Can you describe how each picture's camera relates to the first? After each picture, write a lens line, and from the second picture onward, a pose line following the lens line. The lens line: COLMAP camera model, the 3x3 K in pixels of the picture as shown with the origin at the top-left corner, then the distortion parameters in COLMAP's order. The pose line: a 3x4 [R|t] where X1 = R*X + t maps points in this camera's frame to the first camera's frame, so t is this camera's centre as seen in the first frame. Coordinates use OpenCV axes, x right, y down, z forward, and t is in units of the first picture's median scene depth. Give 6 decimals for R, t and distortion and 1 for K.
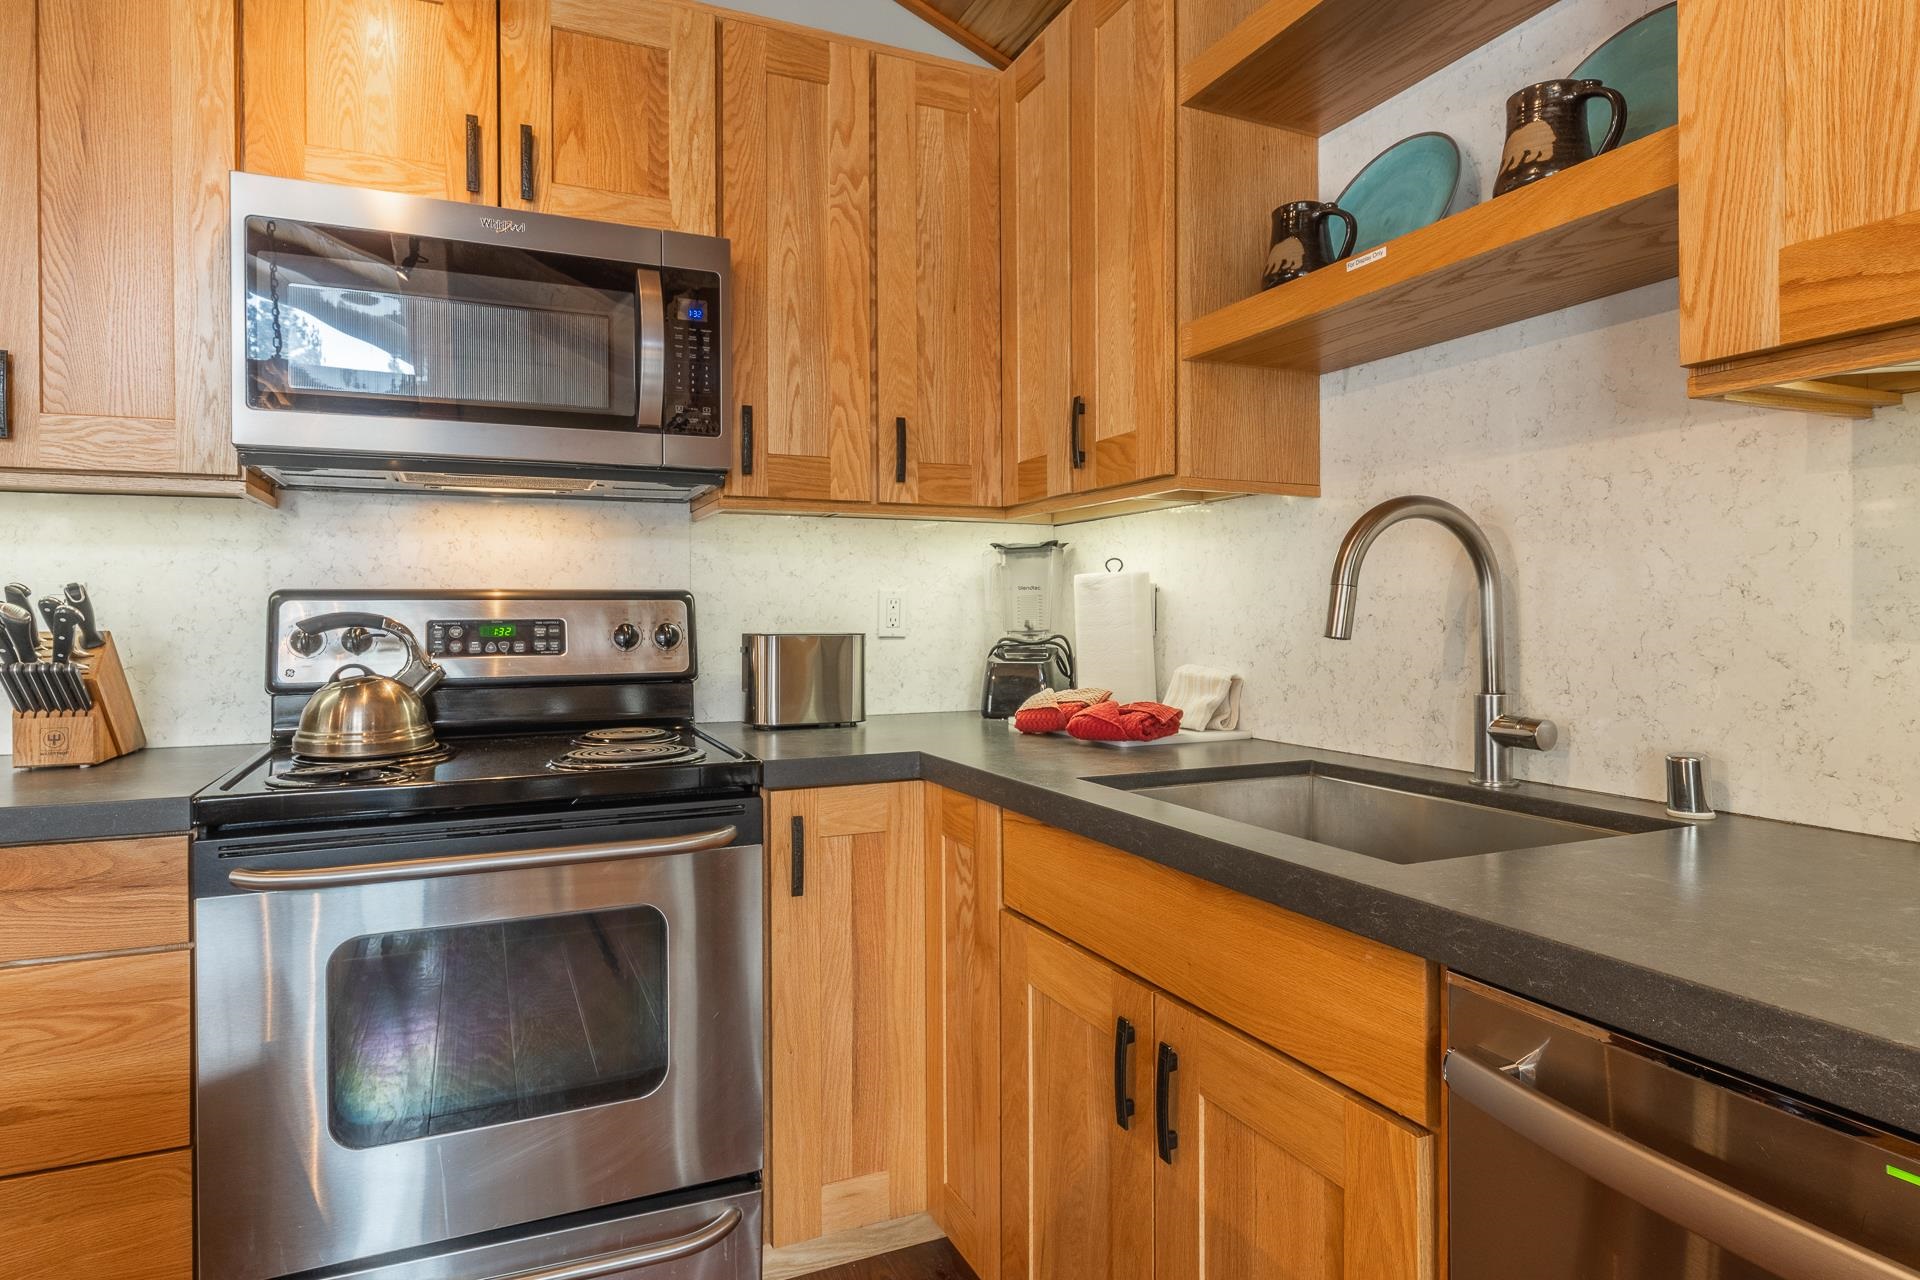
lens RADIAL K [[1032.6, 0, 956.5], [0, 1032.6, 630.9], [0, 0, 1]] dist [-0.002539, -0.000388]
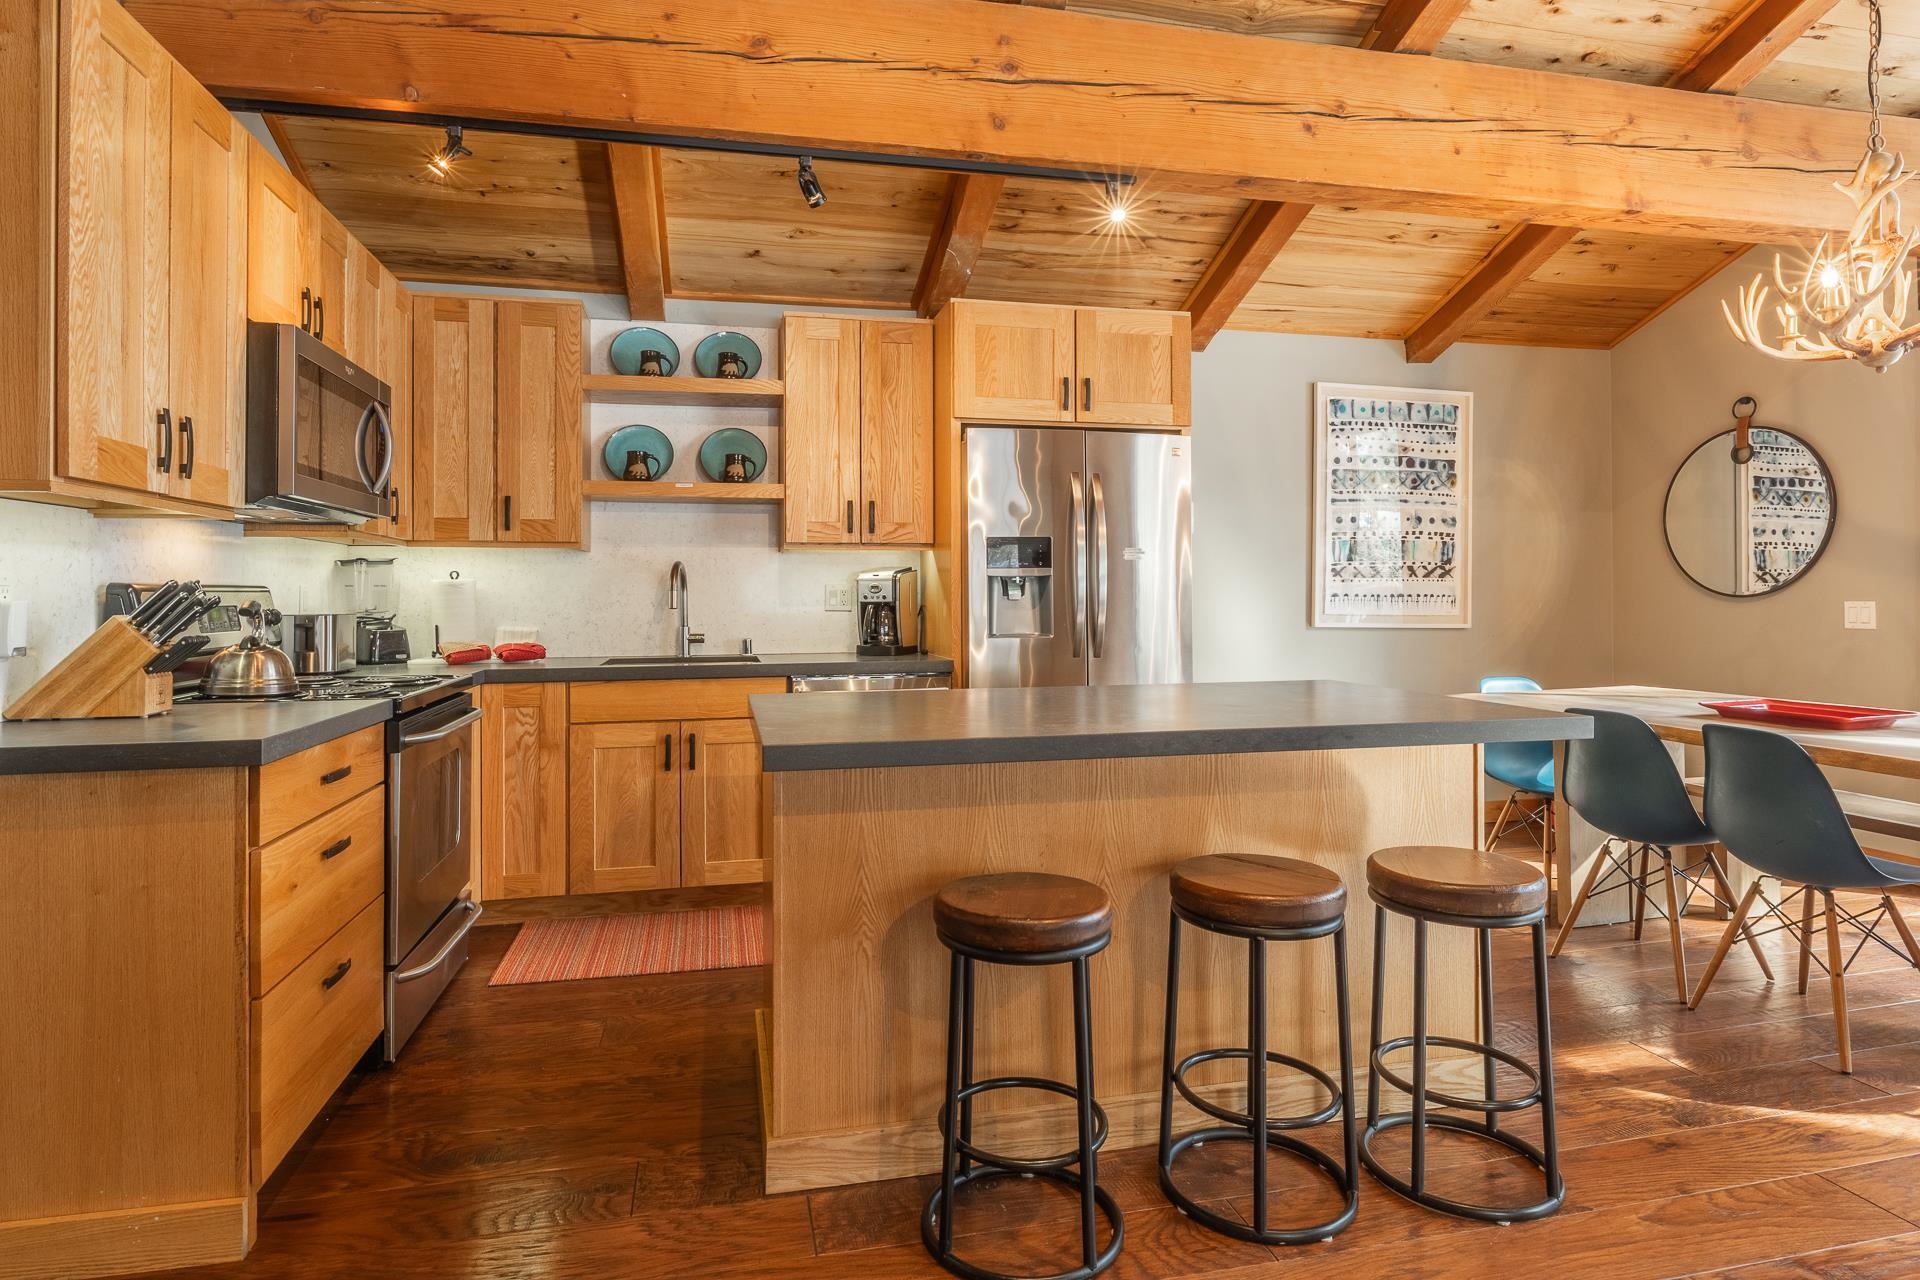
lens RADIAL K [[1019.6, 0, 955.1], [0, 1019.6, 594.1], [0, 0, 1]] dist [0.000047, -0.000003]
pose [[0.177269, 0.004042, 0.984154, -2.265022], [0.020916, 0.999750, -0.007873, 0.006117], [-0.983940, 0.021980, 0.177140, -0.311577]]
